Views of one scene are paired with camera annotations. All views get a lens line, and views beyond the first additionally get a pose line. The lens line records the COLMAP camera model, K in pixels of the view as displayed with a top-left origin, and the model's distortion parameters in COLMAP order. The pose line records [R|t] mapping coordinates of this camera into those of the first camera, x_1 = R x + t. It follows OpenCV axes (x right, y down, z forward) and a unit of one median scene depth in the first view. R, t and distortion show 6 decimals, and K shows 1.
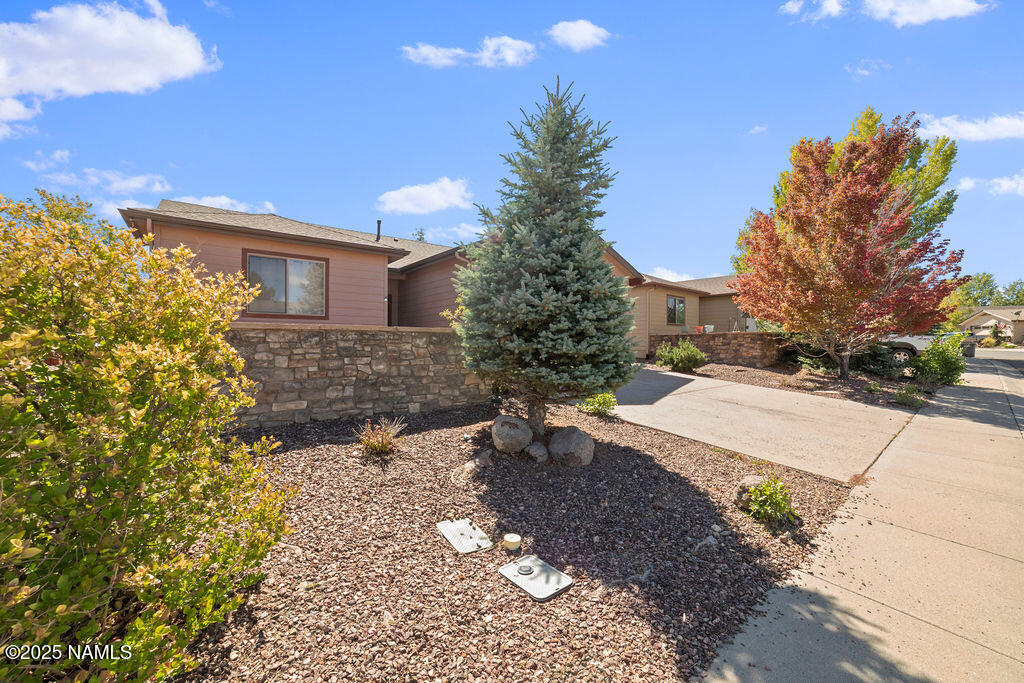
lens RADIAL K [[408.4, 0, 516.4], [0, 408.4, 345.1], [0, 0, 1]] dist [-0.080577, 0.029661]
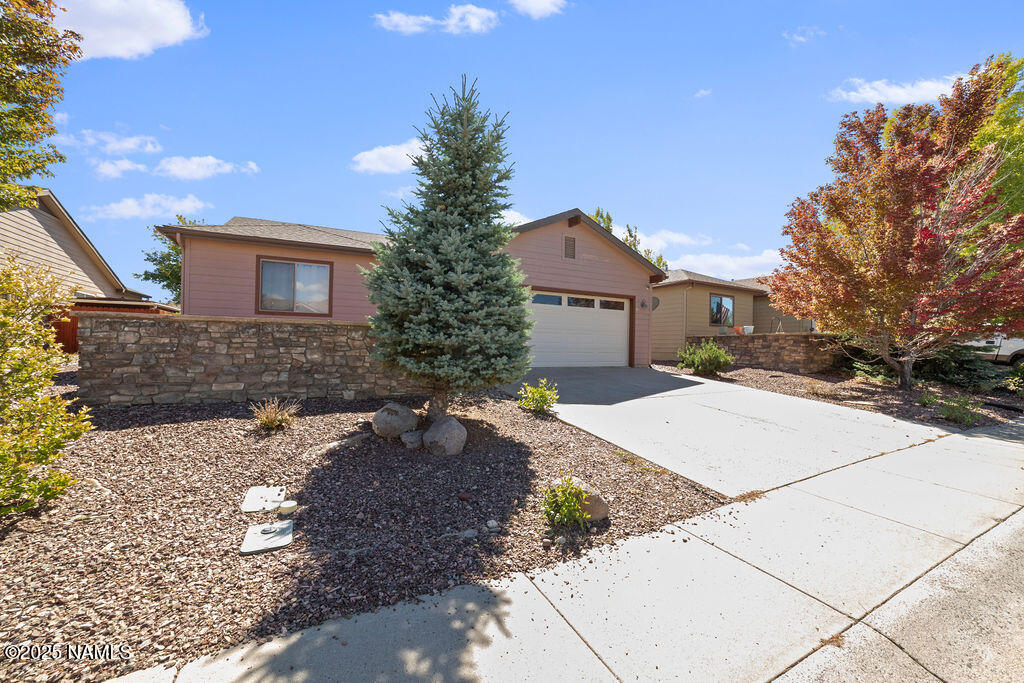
lens RADIAL K [[408.4, 0, 516.4], [0, 408.4, 345.1], [0, 0, 1]] dist [-0.080577, 0.029661]
pose [[0.978517, 0.013864, -0.205698, 0.459244], [-0.015328, 0.999867, -0.005525, 0.021572], [0.205594, 0.008559, 0.978600, 0.033971]]
